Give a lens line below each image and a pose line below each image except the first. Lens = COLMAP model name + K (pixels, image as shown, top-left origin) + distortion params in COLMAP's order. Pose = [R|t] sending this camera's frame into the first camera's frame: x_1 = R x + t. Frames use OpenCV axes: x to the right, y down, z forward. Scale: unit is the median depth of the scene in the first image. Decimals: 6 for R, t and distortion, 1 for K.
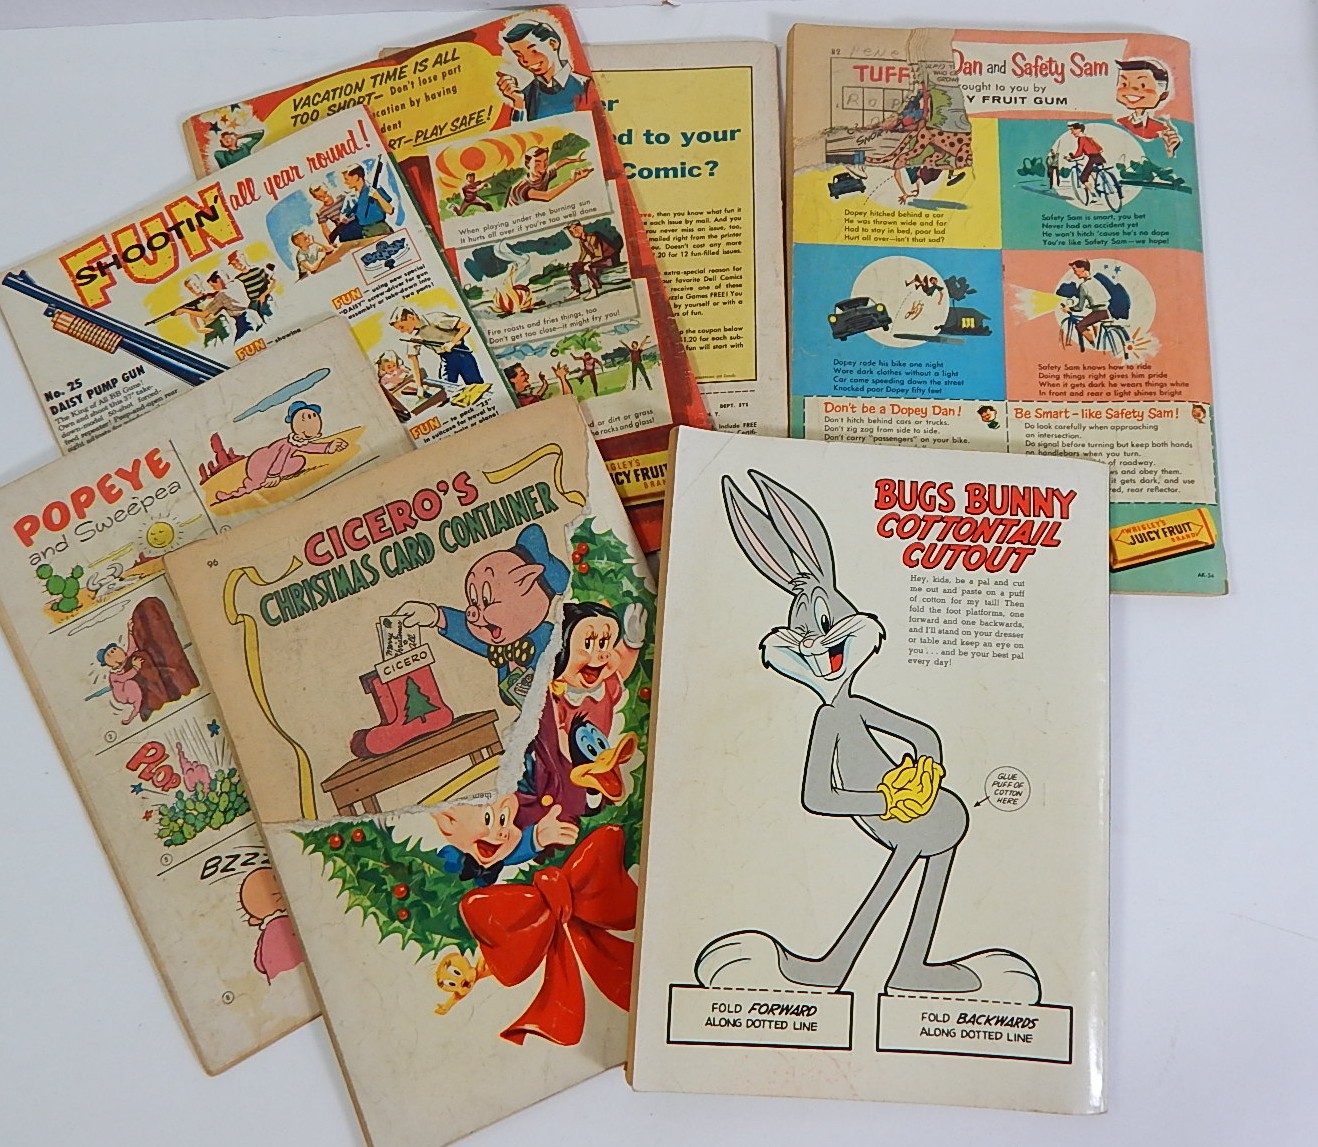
lens RADIAL K [[902.5, 0, 657.8], [0, 902.5, 567.8], [0, 0, 1]] dist [-0.071801, 0.006728]
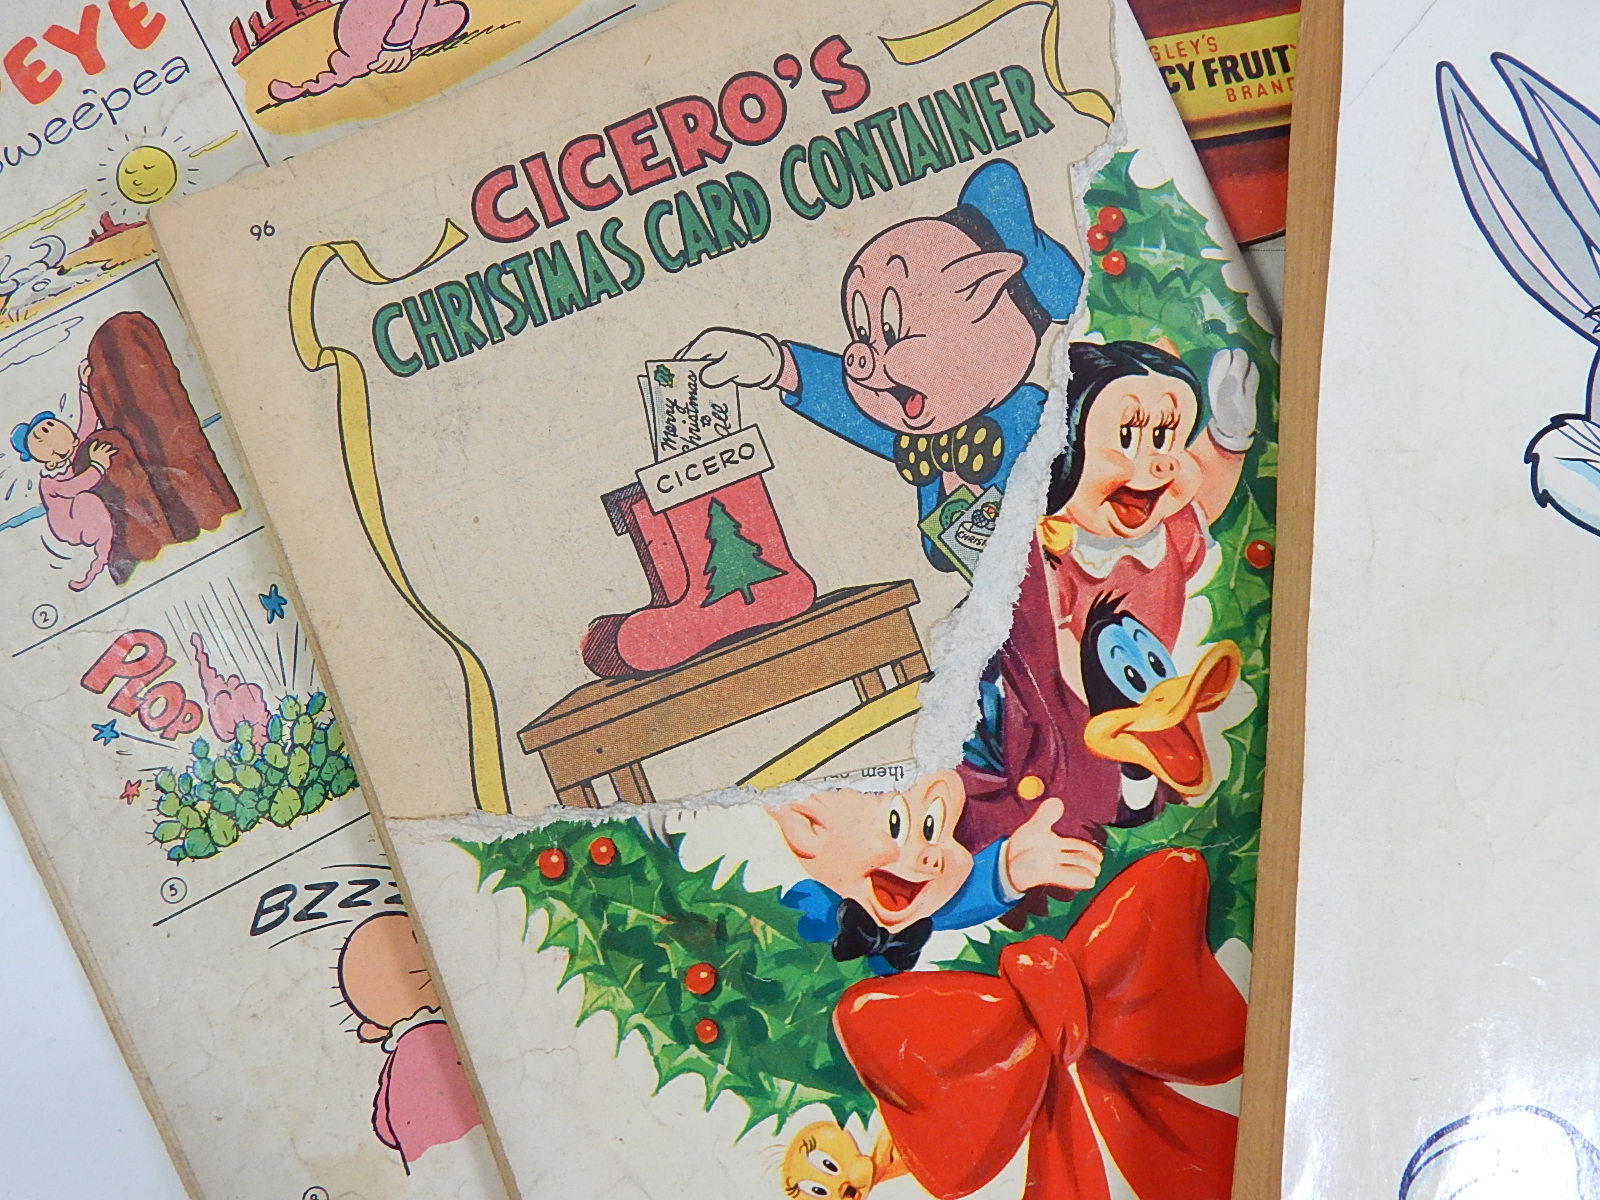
lens RADIAL K [[1165.0, 0, 800.8], [0, 1165.0, 606.9], [0, 0, 1]] dist [-0.039829, -0.004826]
pose [[0.998361, 0.036353, -0.044211, -0.209252], [-0.029695, 0.989292, 0.142897, 0.091408], [0.048932, -0.141350, 0.988750, 0.434064]]
